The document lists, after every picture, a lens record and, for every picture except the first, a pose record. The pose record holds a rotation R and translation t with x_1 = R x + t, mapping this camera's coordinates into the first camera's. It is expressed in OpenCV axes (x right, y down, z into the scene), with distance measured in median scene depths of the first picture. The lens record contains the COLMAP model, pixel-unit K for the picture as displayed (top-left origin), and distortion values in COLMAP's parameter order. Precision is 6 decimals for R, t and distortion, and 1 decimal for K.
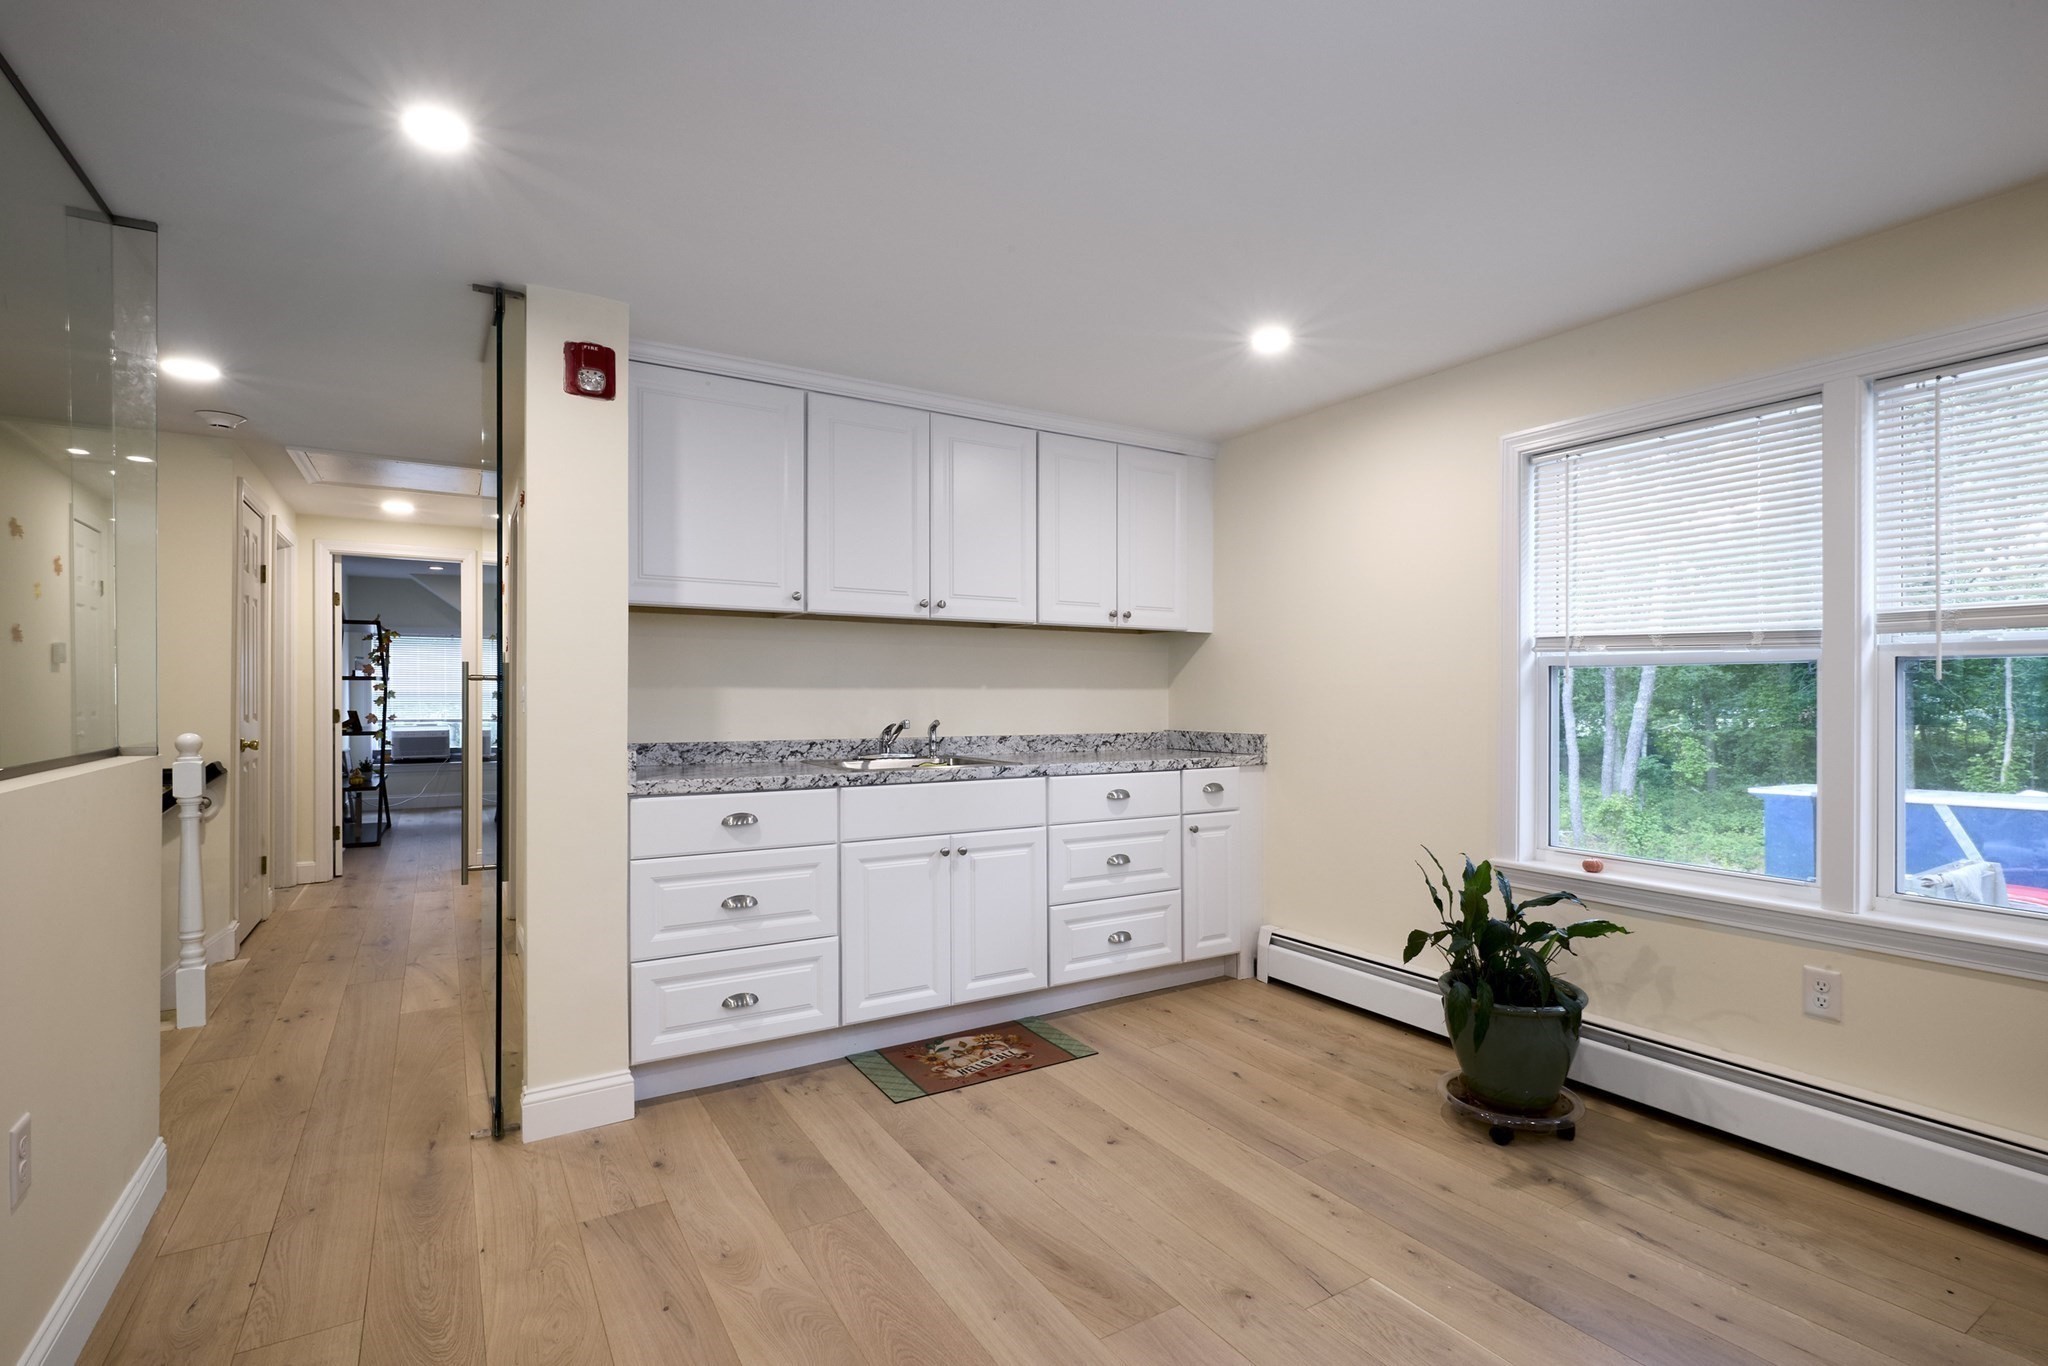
lens RADIAL K [[962.7, 0, 1036.2], [0, 962.7, 694.1], [0, 0, 1]] dist [-0.002112, -0.001070]
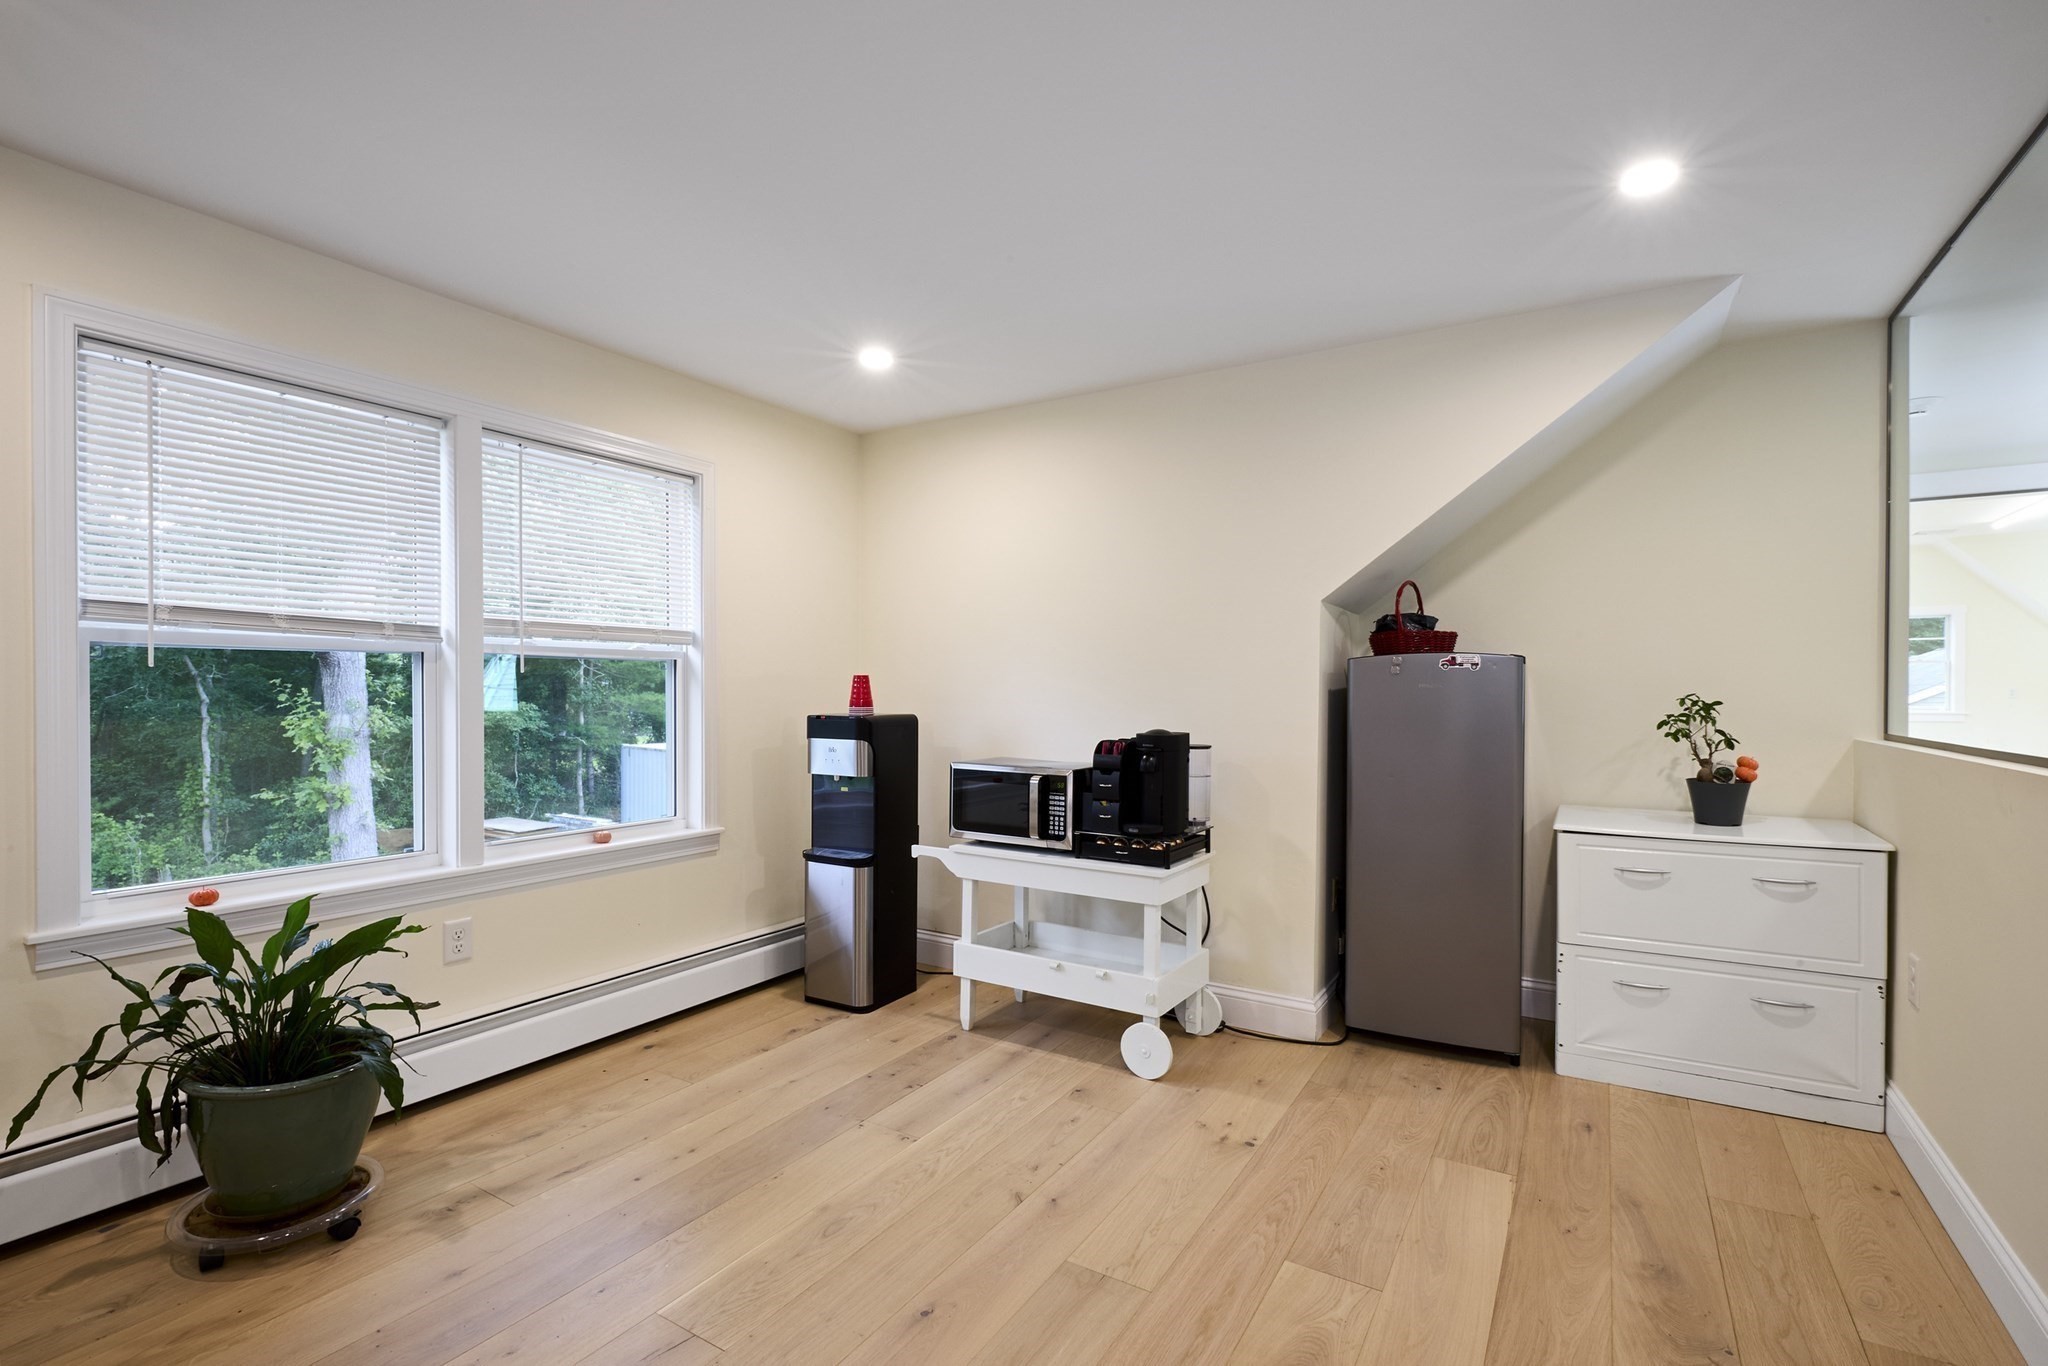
lens RADIAL K [[962.7, 0, 1036.2], [0, 962.7, 694.1], [0, 0, 1]] dist [-0.002112, -0.001070]
pose [[-0.462614, -0.007687, 0.886526, -0.530325], [-0.005240, 0.999969, 0.005936, 0.002292], [-0.886544, -0.001899, -0.462640, 0.913529]]
